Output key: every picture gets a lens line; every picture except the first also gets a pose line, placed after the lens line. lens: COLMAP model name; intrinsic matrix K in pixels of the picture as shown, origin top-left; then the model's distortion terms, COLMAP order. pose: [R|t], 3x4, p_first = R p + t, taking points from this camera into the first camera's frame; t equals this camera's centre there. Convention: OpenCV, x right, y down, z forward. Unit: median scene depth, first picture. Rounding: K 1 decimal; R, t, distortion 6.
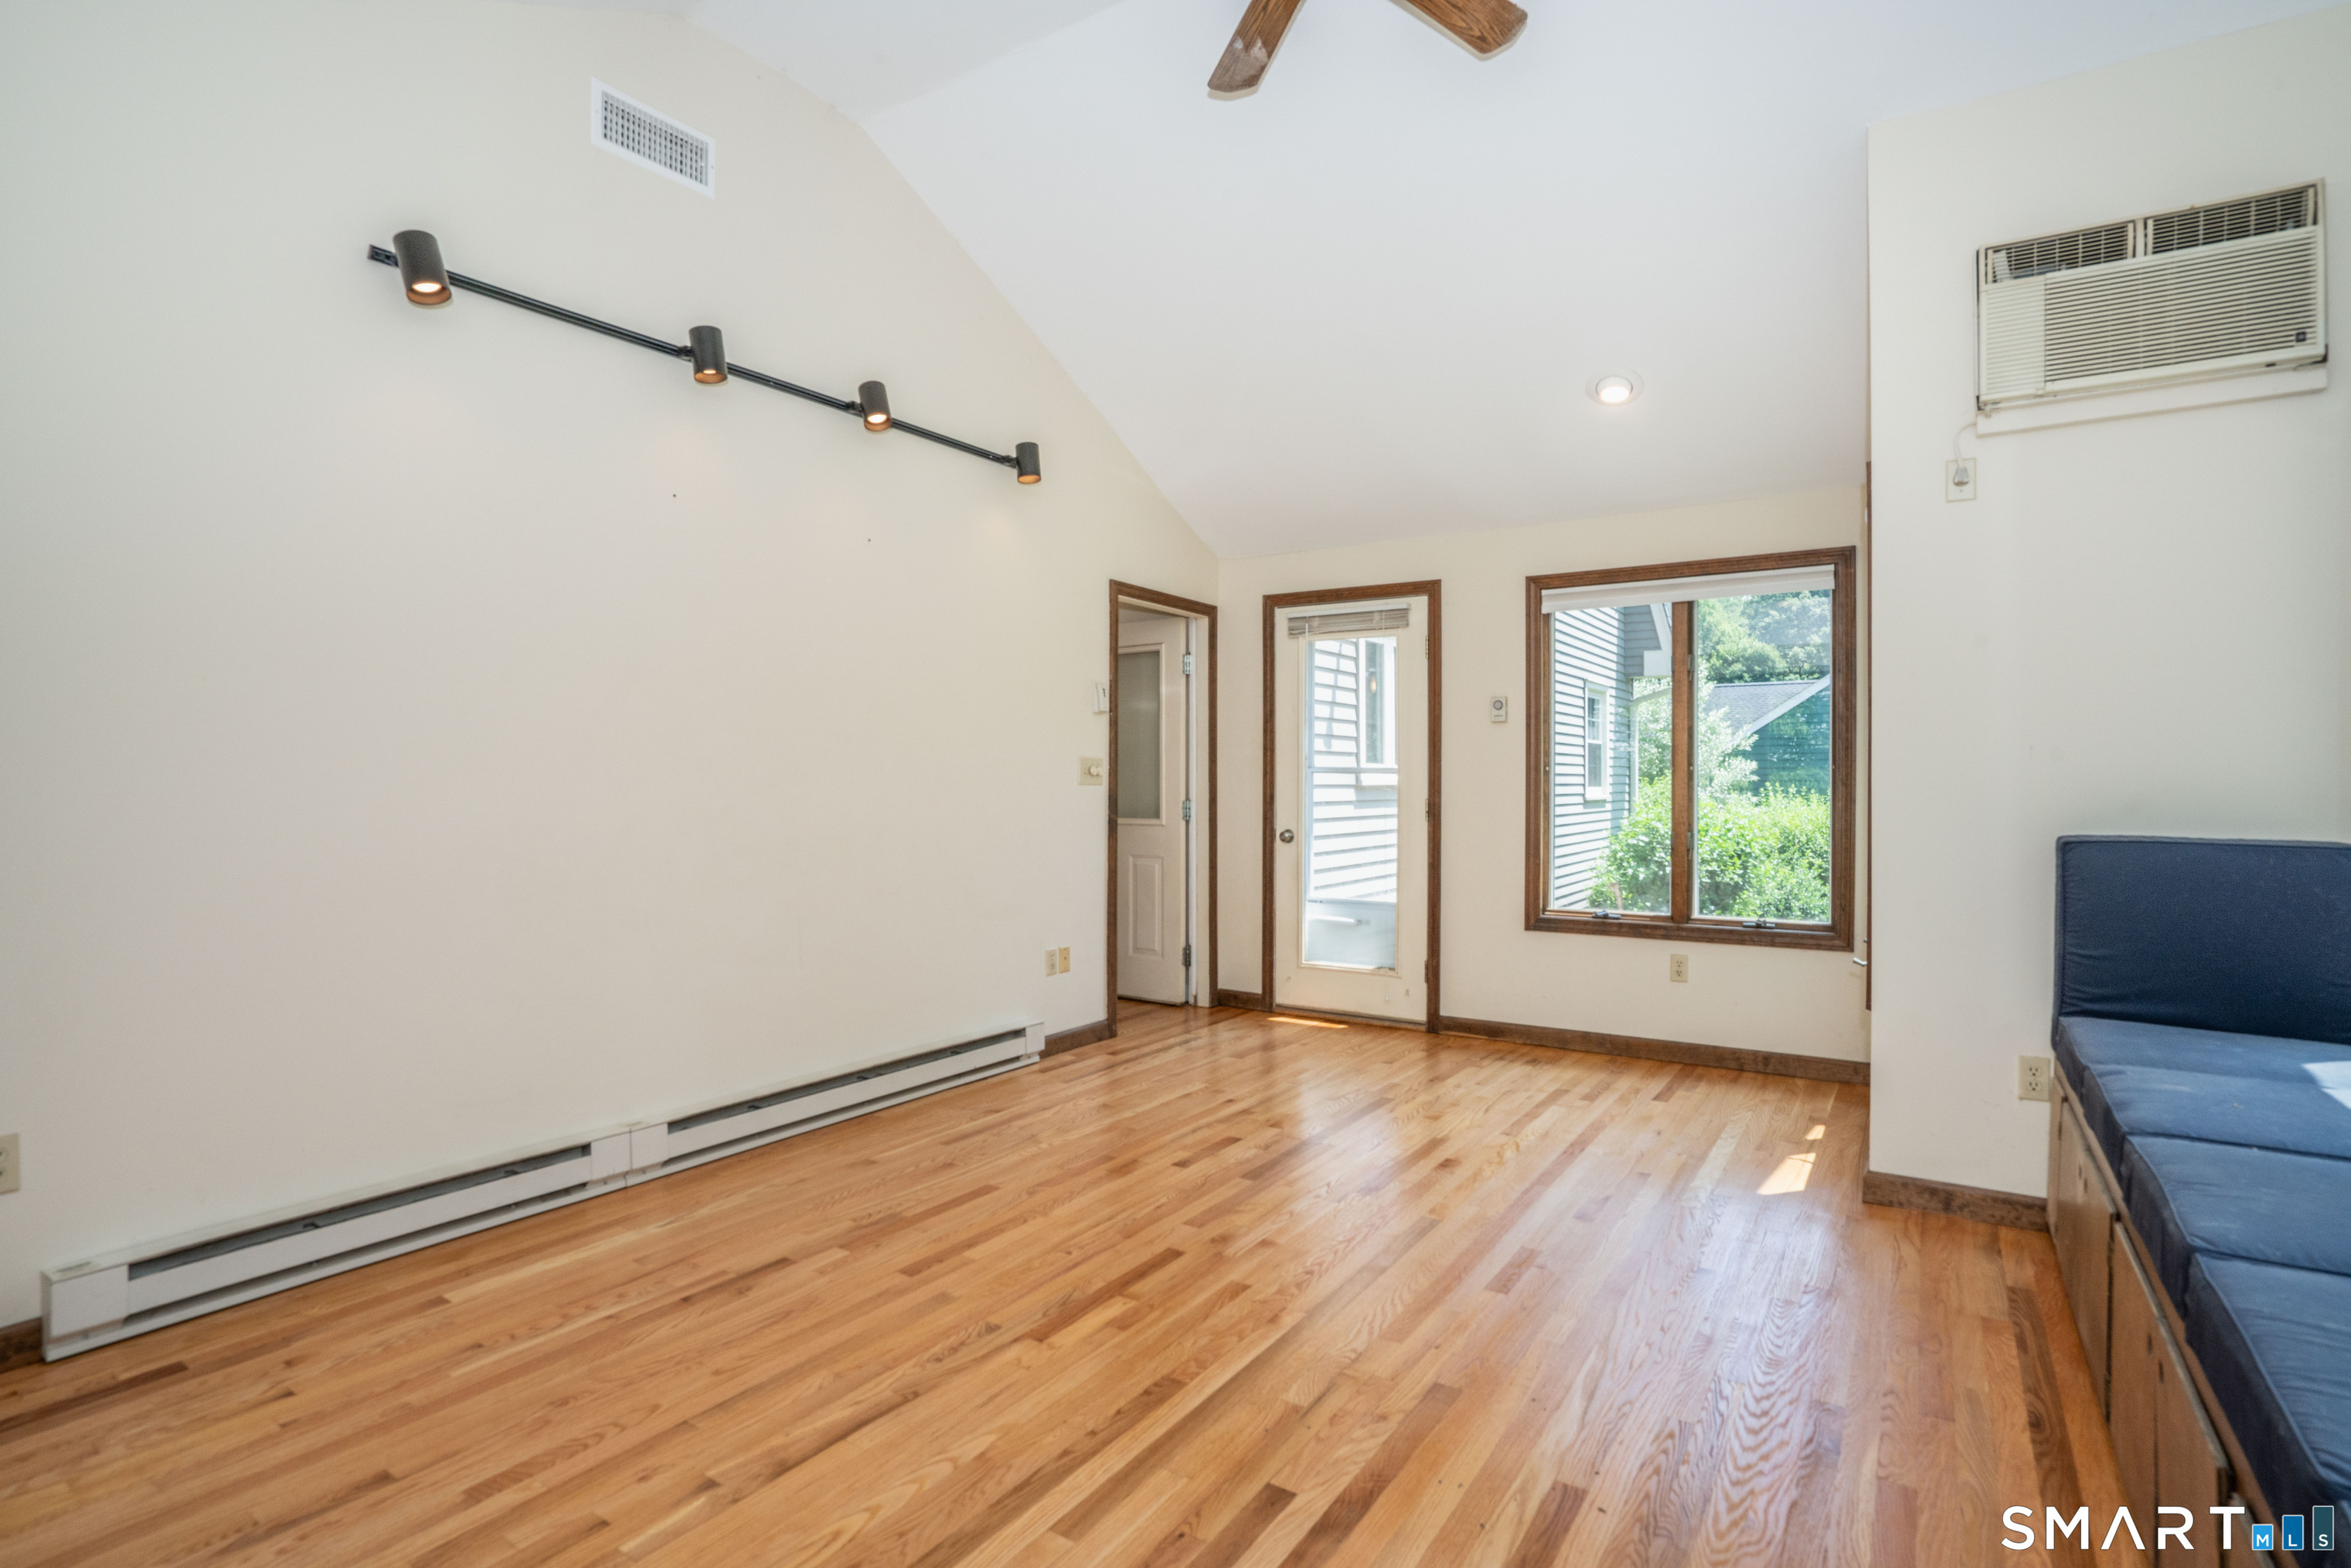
lens RADIAL K [[1151.4, 0, 1167.8], [0, 1151.4, 781.5], [0, 0, 1]] dist [-0.029474, 0.001370]
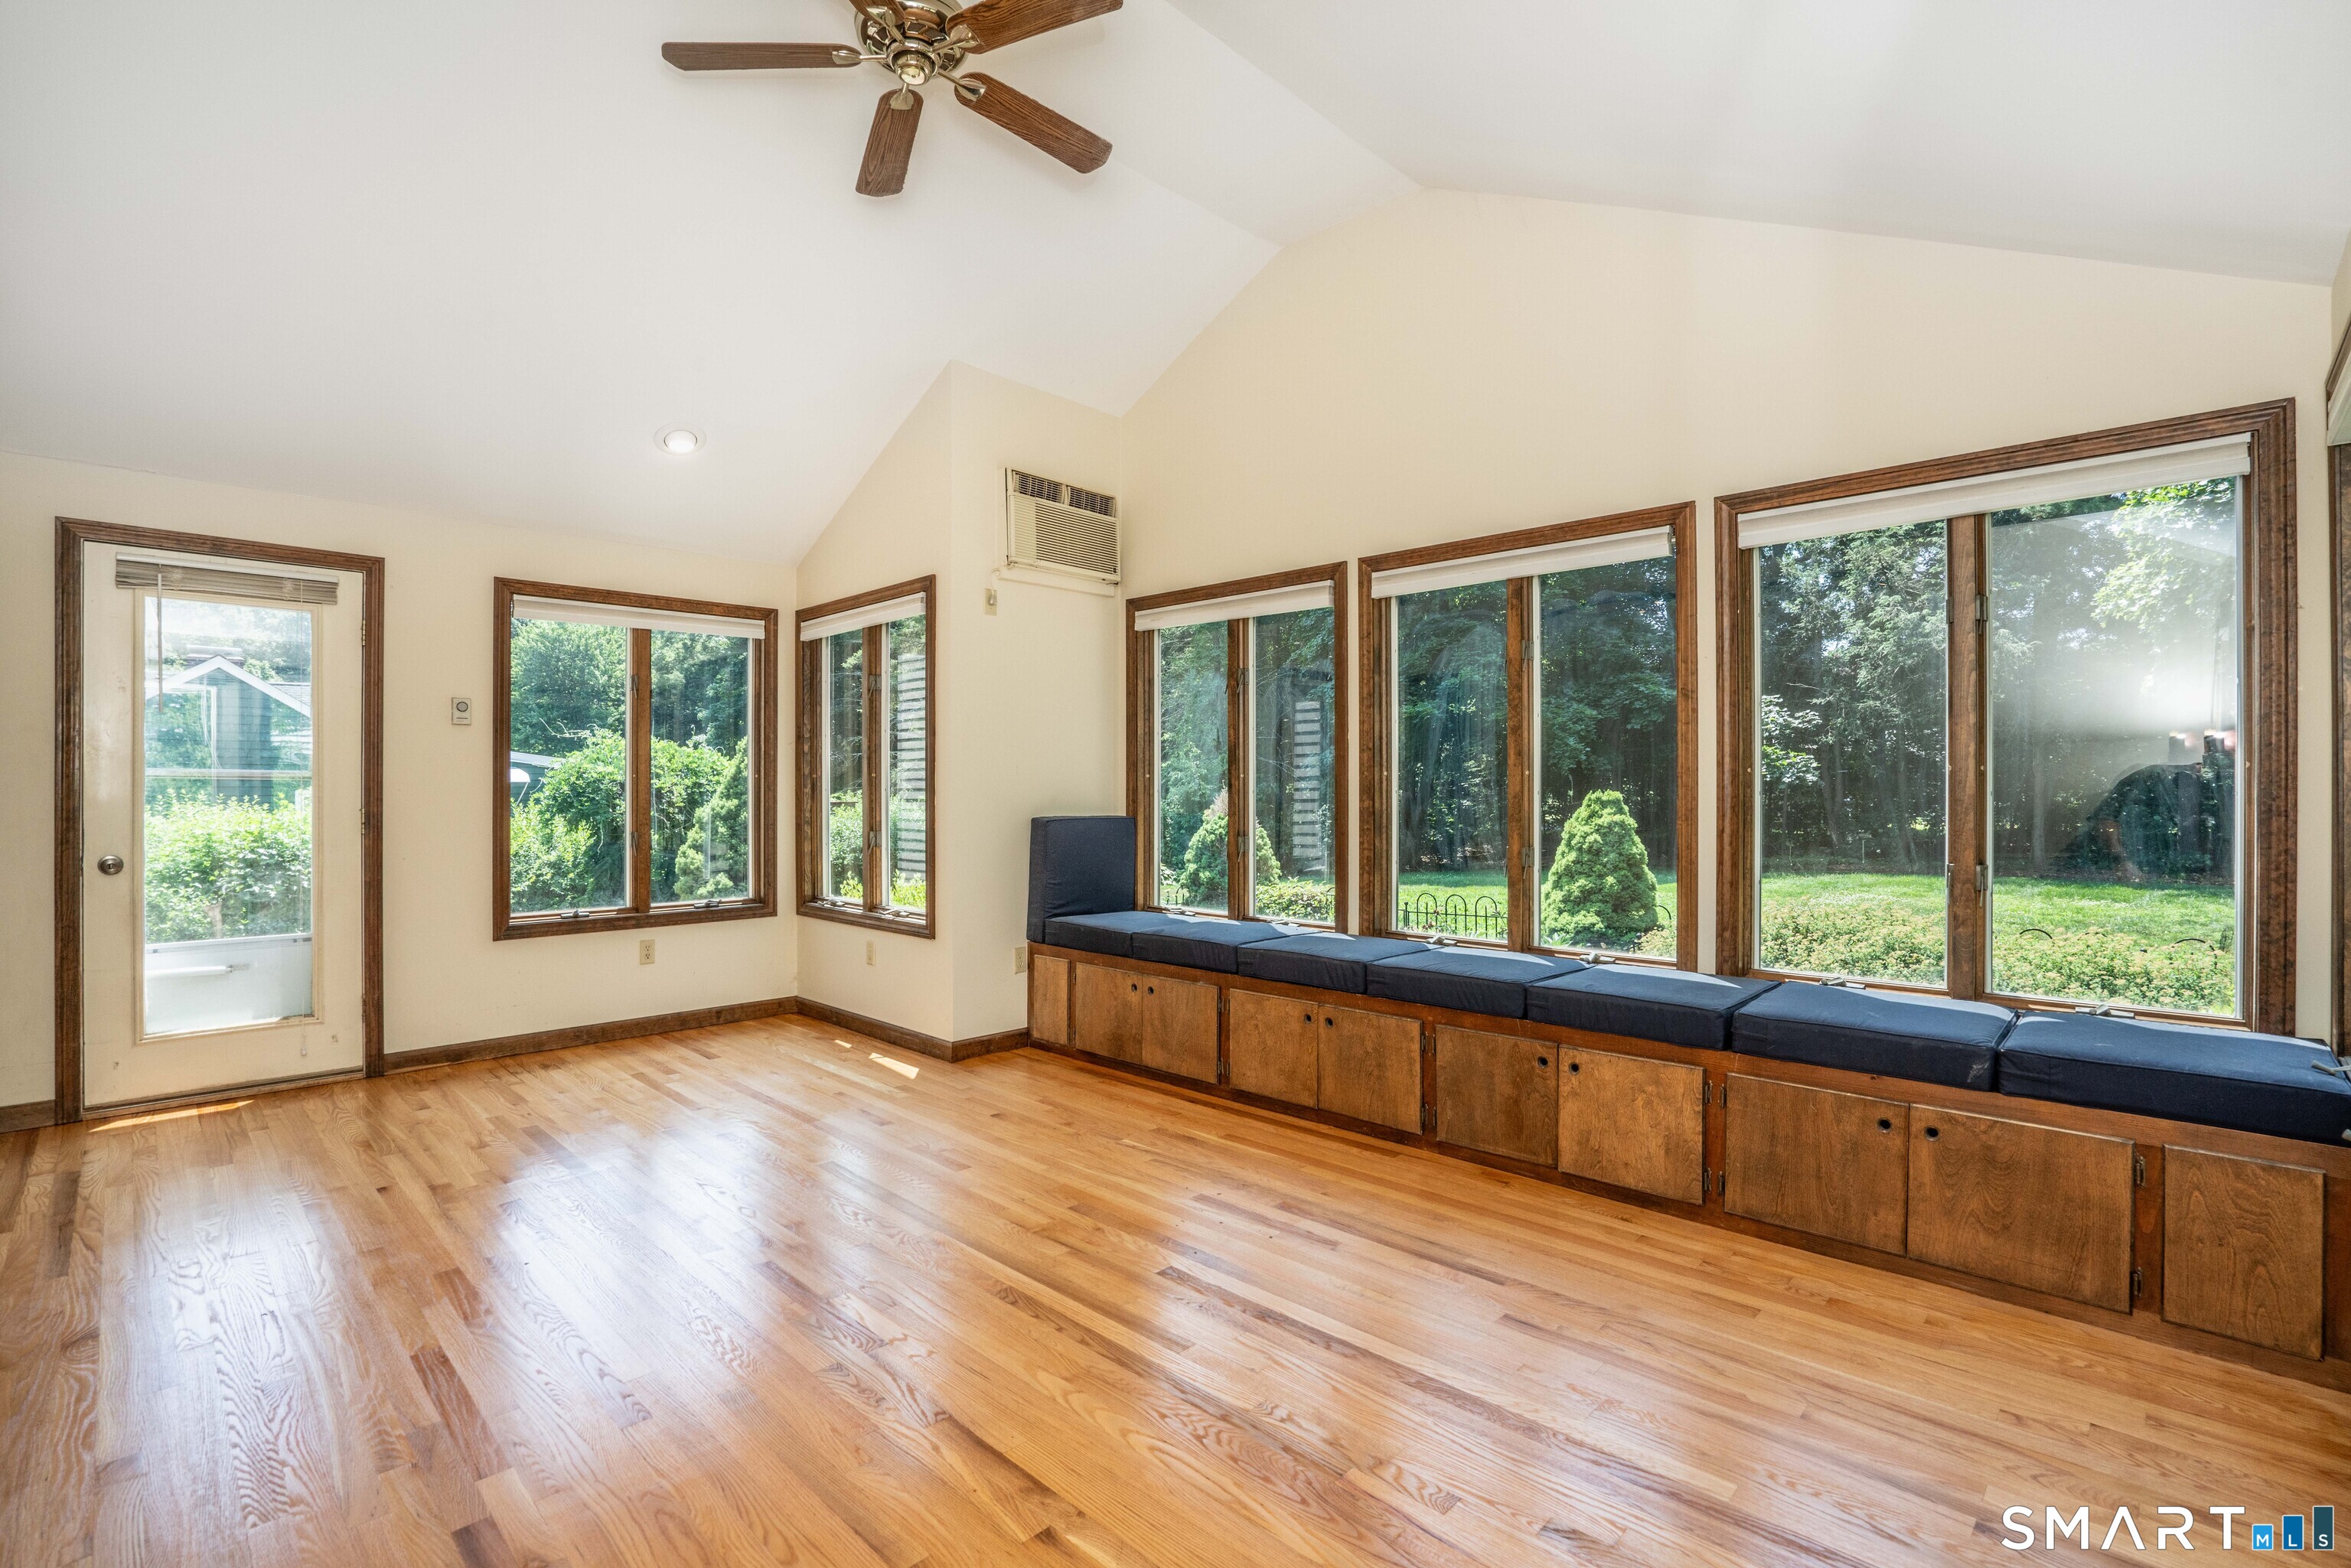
lens RADIAL K [[1066.1, 0, 1167.8], [0, 1066.1, 791.3], [0, 0, 1]] dist [-0.035249, -0.000256]
pose [[0.194881, -0.001695, 0.980825, -0.495484], [0.001849, 0.999997, 0.001360, 0.002745], [-0.980825, 0.001549, 0.194884, 0.295442]]
